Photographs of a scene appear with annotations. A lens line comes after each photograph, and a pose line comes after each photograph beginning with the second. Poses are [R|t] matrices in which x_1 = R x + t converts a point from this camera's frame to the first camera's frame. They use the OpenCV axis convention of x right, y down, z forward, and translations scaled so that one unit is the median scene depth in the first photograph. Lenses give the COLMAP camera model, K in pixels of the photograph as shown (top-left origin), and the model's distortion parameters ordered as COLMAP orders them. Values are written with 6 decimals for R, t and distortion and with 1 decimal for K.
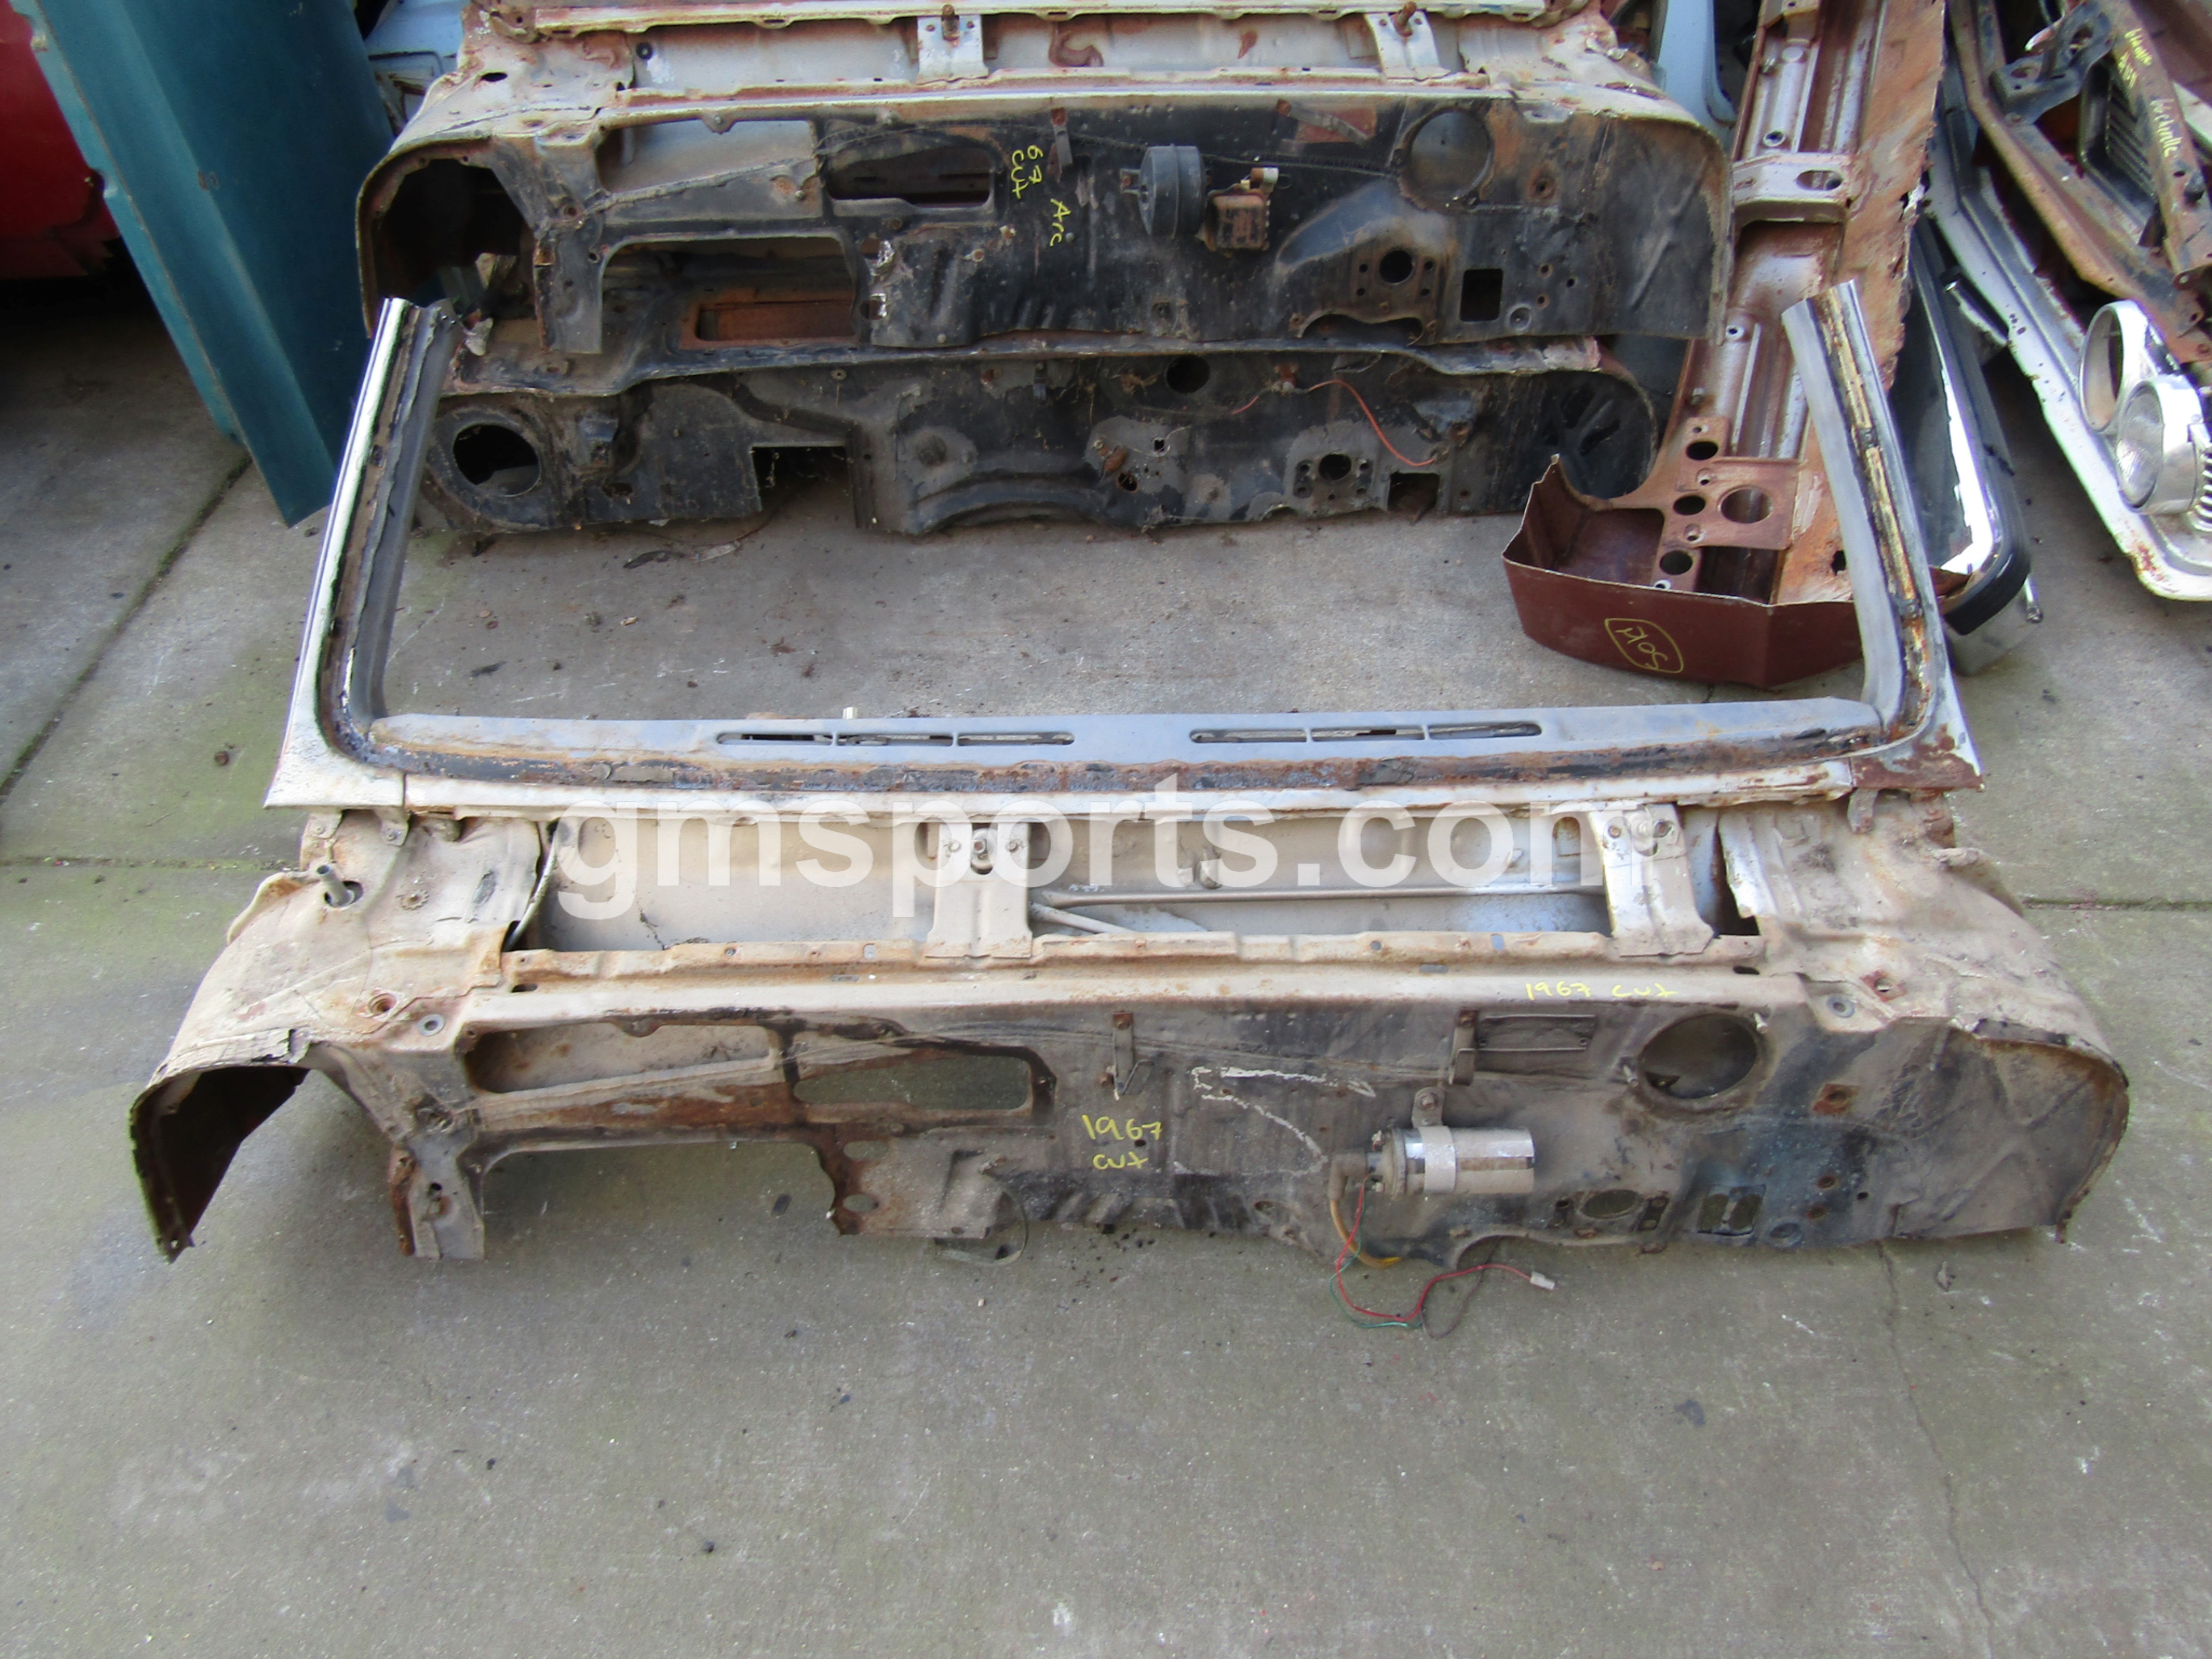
lens RADIAL K [[1579.6, 0, 1118.0], [0, 1579.6, 827.0], [0, 0, 1]] dist [-0.007202, 0.000627]
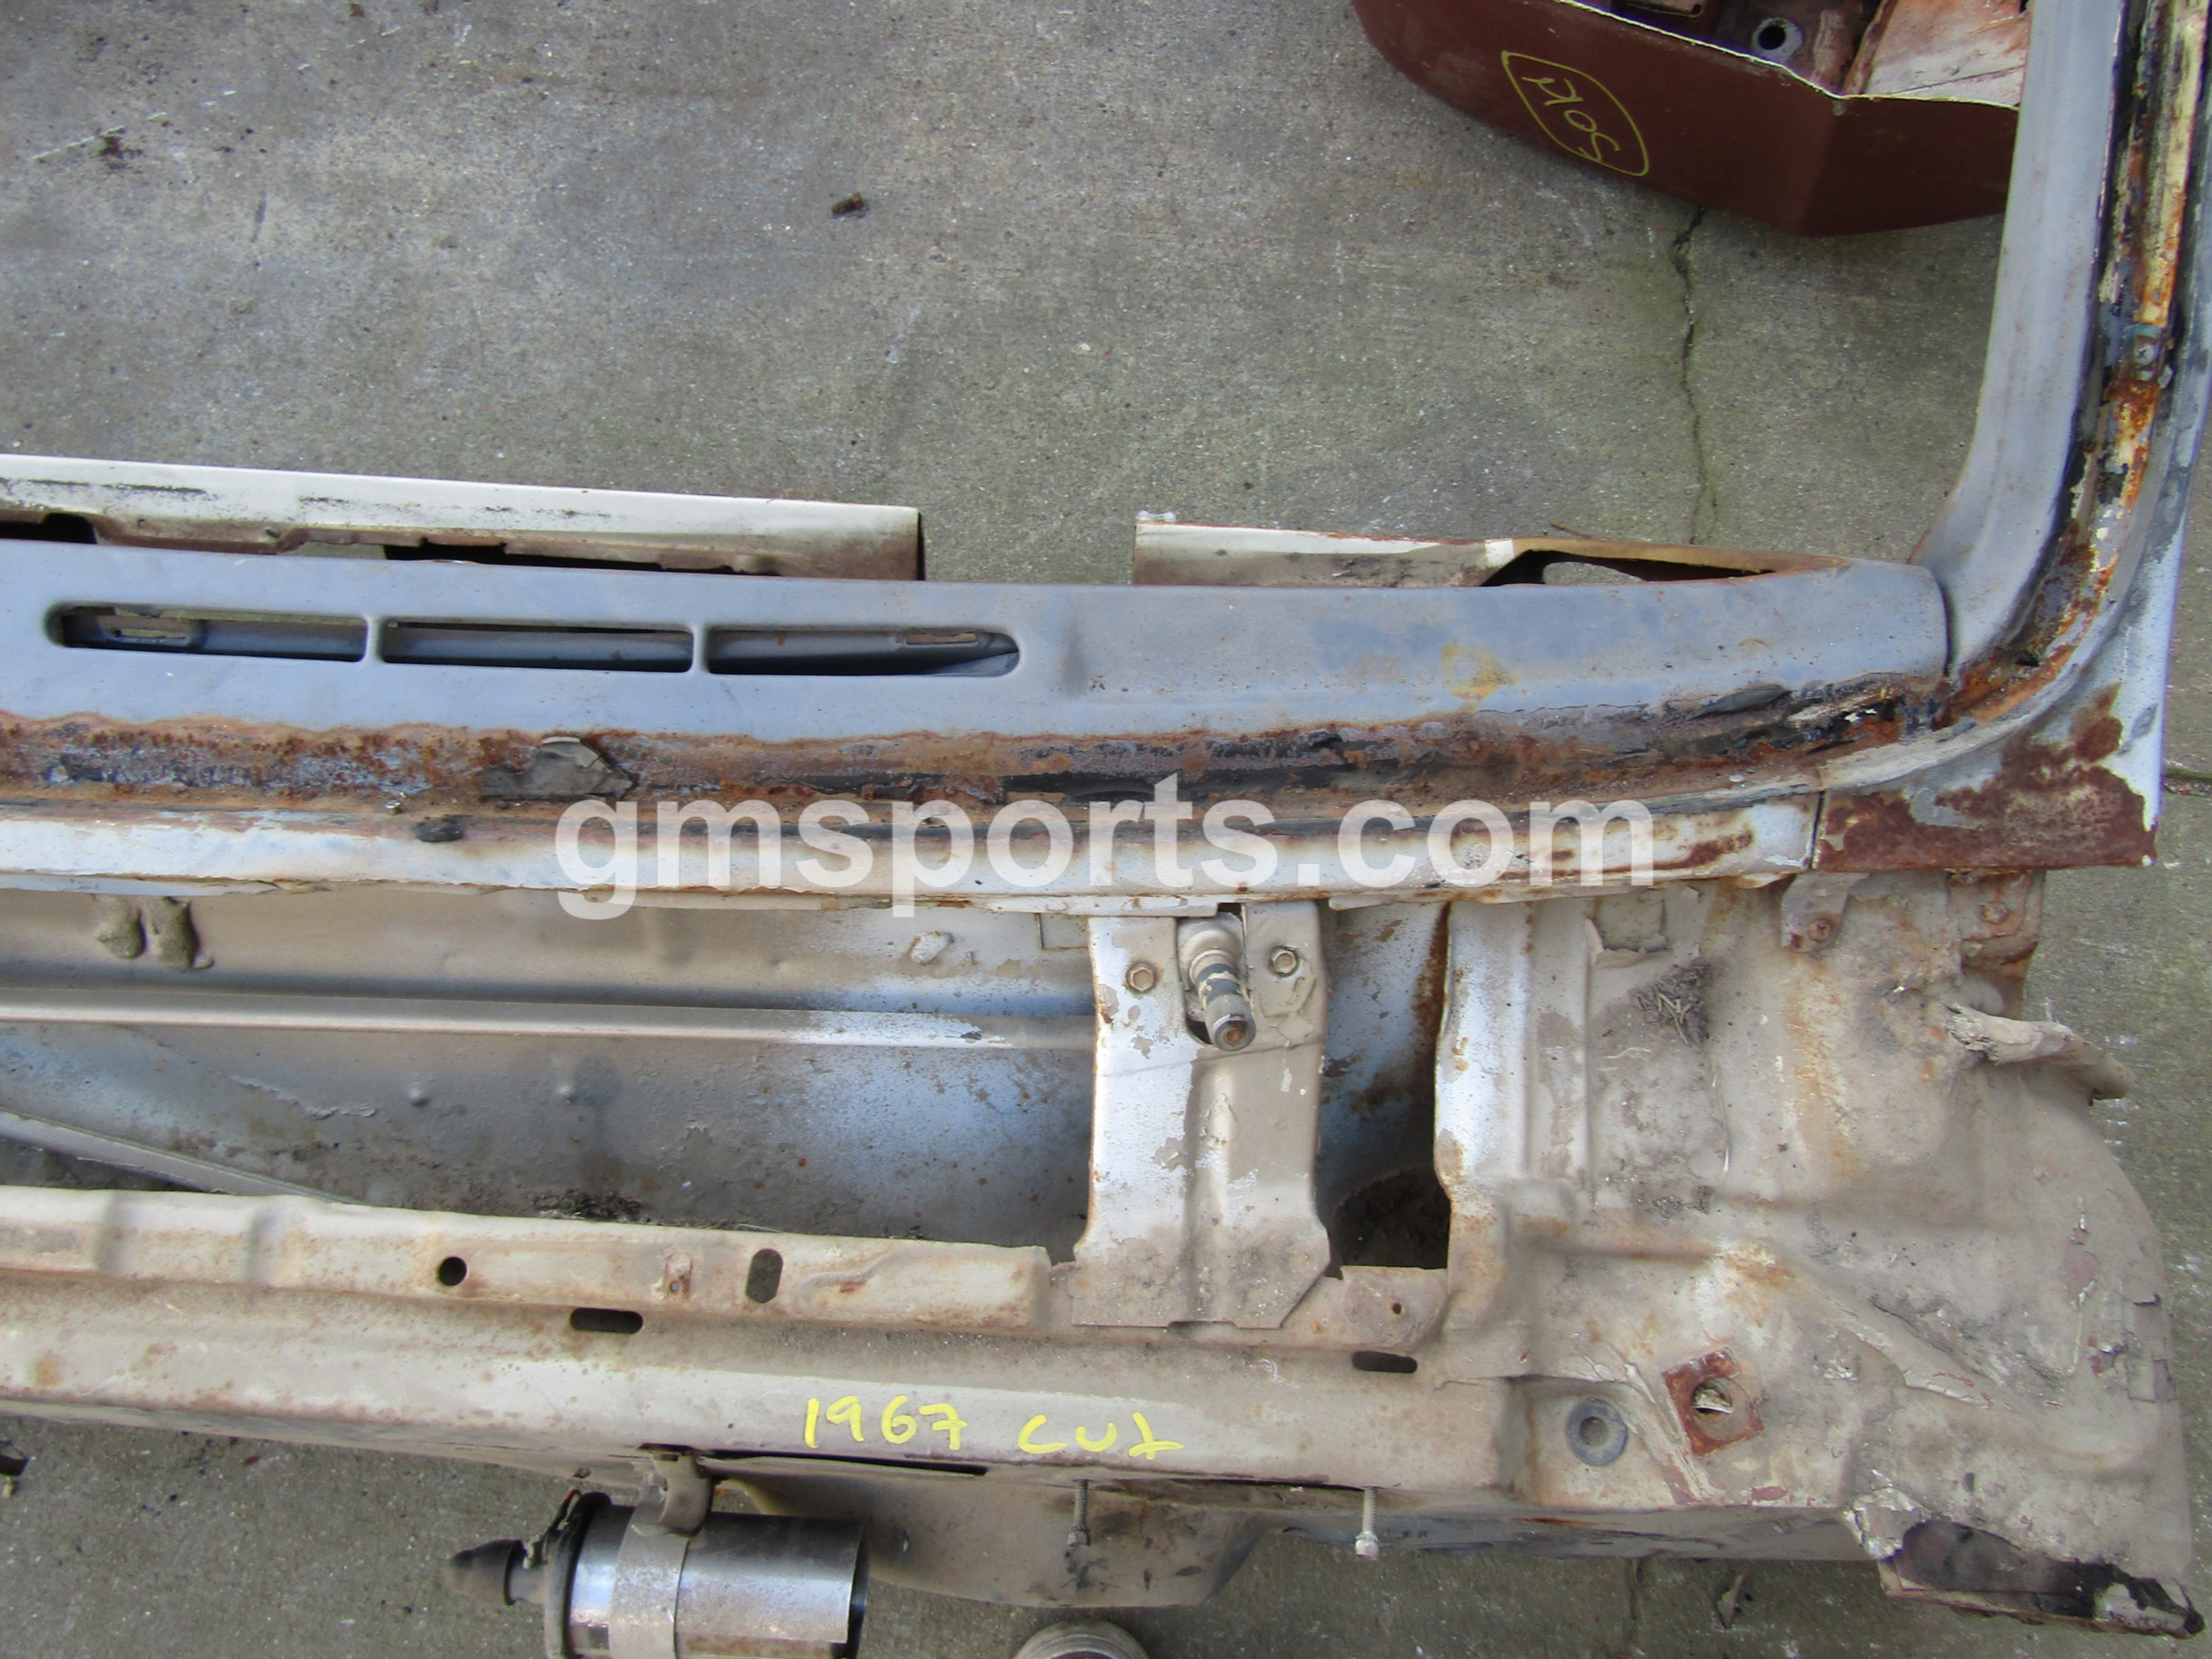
lens RADIAL K [[1579.6, 0, 1104.2], [0, 1579.6, 830.7], [0, 0, 1]] dist [-0.007202, 0.000627]
pose [[0.996611, 0.081542, -0.010796, 0.223889], [-0.065751, 0.868632, 0.491076, -0.158390], [0.049421, -0.488702, 0.871050, 0.495671]]
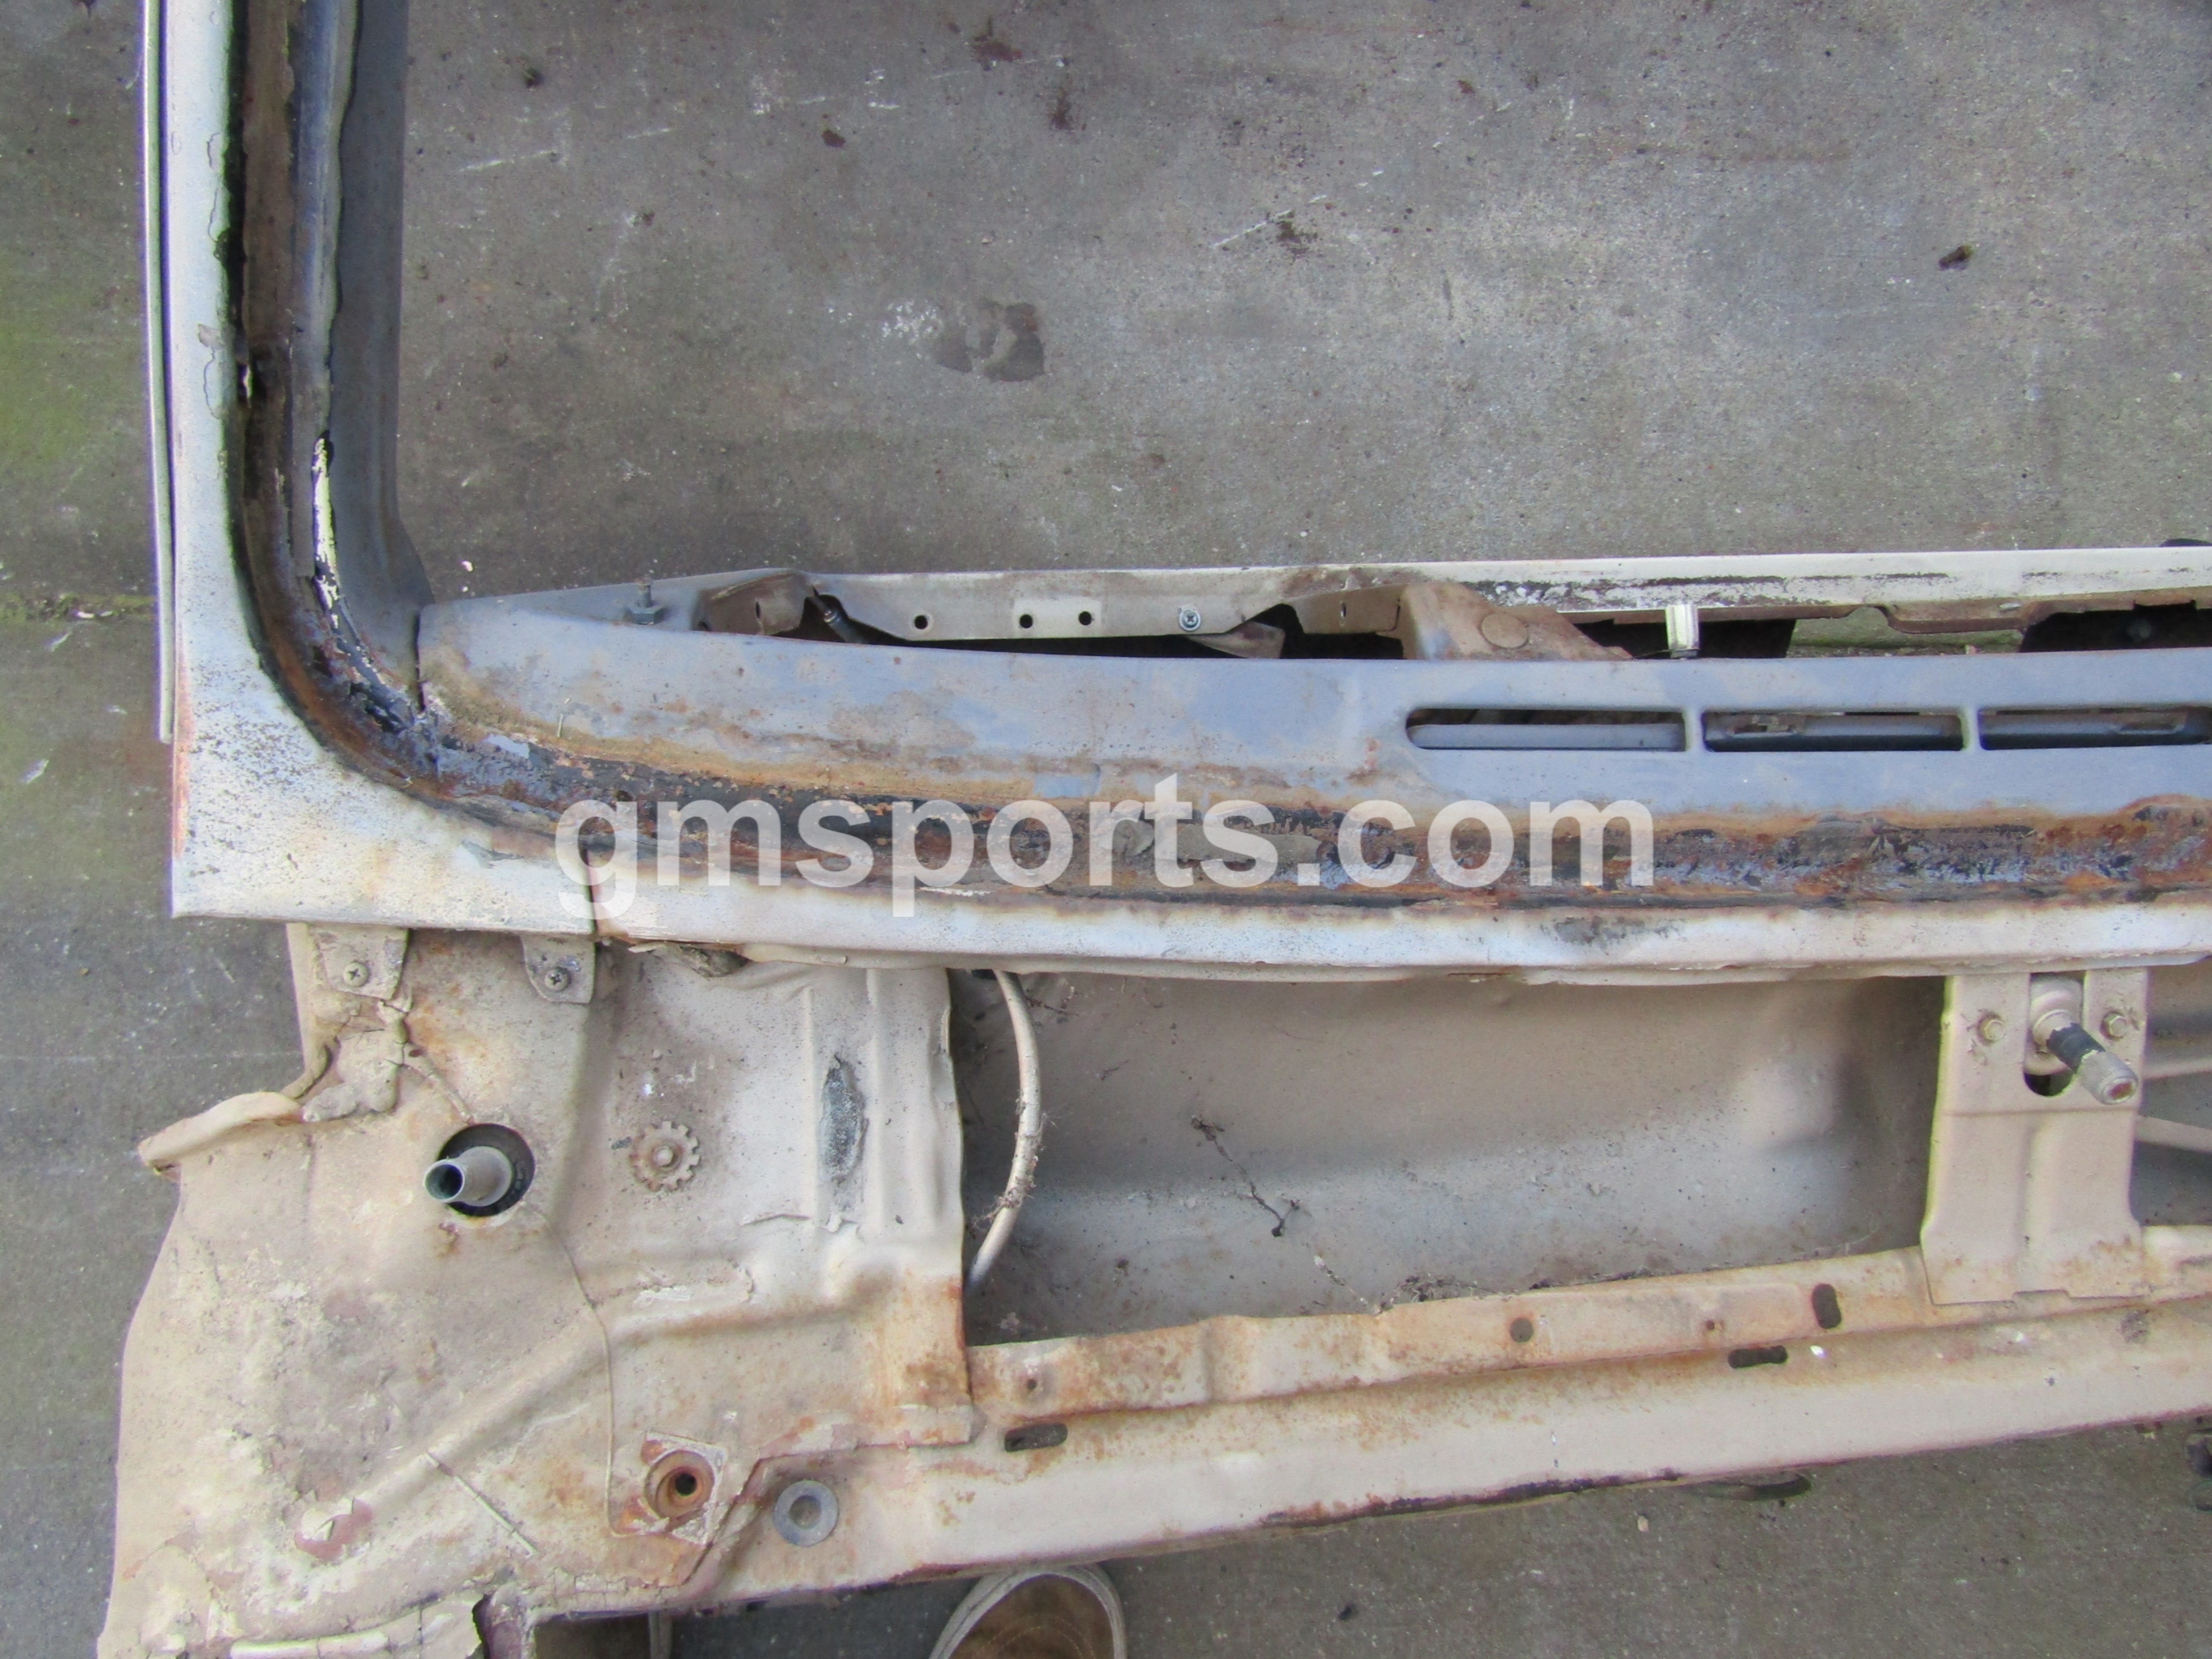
lens RADIAL K [[1579.6, 0, 1100.7], [0, 1579.6, 826.6], [0, 0, 1]] dist [-0.007202, 0.000627]
pose [[0.988254, -0.024956, 0.150770, -0.287813], [-0.054401, 0.864503, 0.499676, -0.166608], [-0.142812, -0.502008, 0.852990, 0.500527]]
